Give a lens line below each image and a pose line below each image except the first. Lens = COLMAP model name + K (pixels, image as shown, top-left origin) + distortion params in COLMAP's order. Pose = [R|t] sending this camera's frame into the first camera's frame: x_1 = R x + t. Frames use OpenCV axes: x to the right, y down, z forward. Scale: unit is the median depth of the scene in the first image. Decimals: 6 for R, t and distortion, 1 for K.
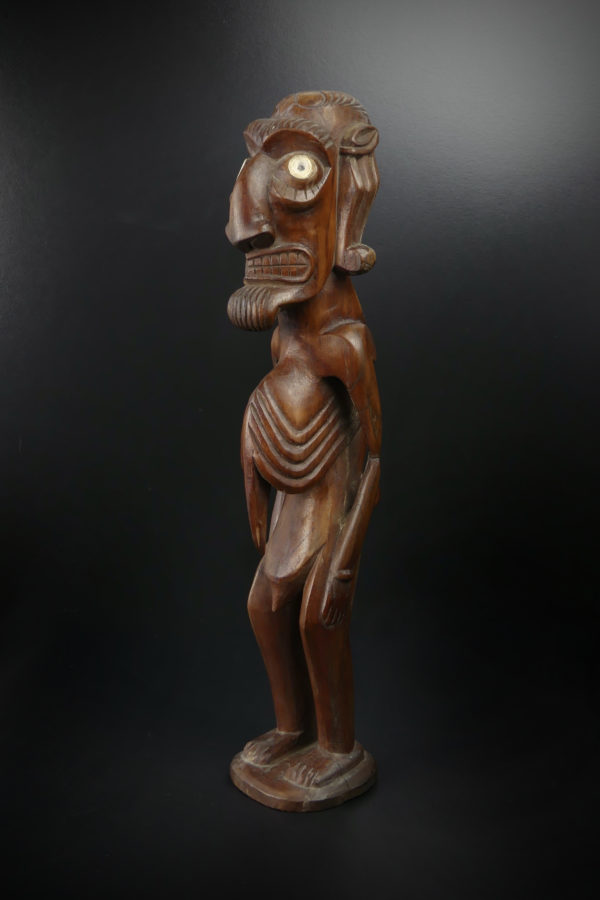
lens RADIAL K [[1013.2, 0, 300.0], [0, 1013.2, 450.0], [0, 0, 1]] dist [-0.013803, -0.008148]
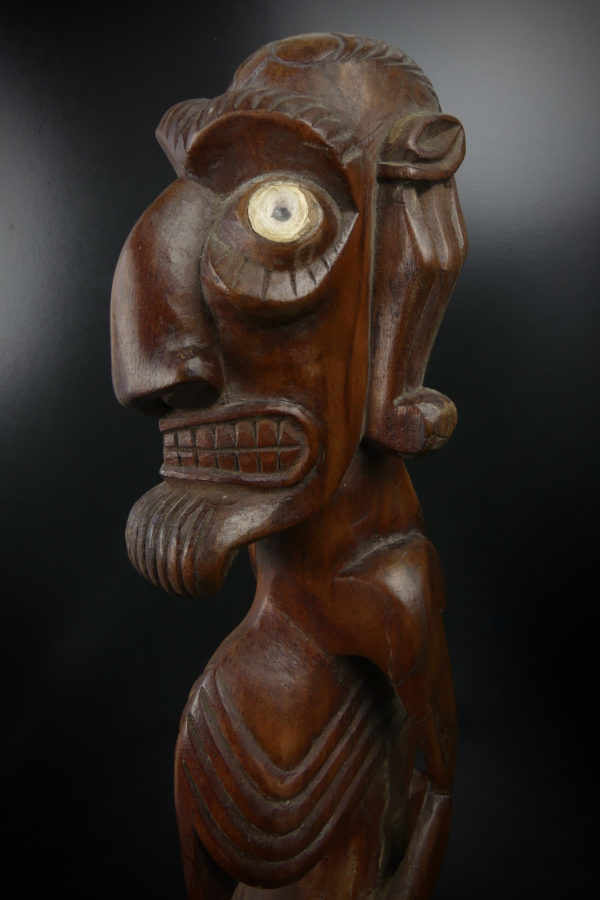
lens RADIAL K [[685.7, 0, 300.0], [0, 685.7, 450.0], [0, 0, 1]] dist [-0.000930, -0.000227]
pose [[0.998919, 0.000879, -0.046485, 0.020247], [0.000903, 0.999266, 0.038297, -0.192192], [0.046484, -0.038297, 0.998185, 0.712185]]
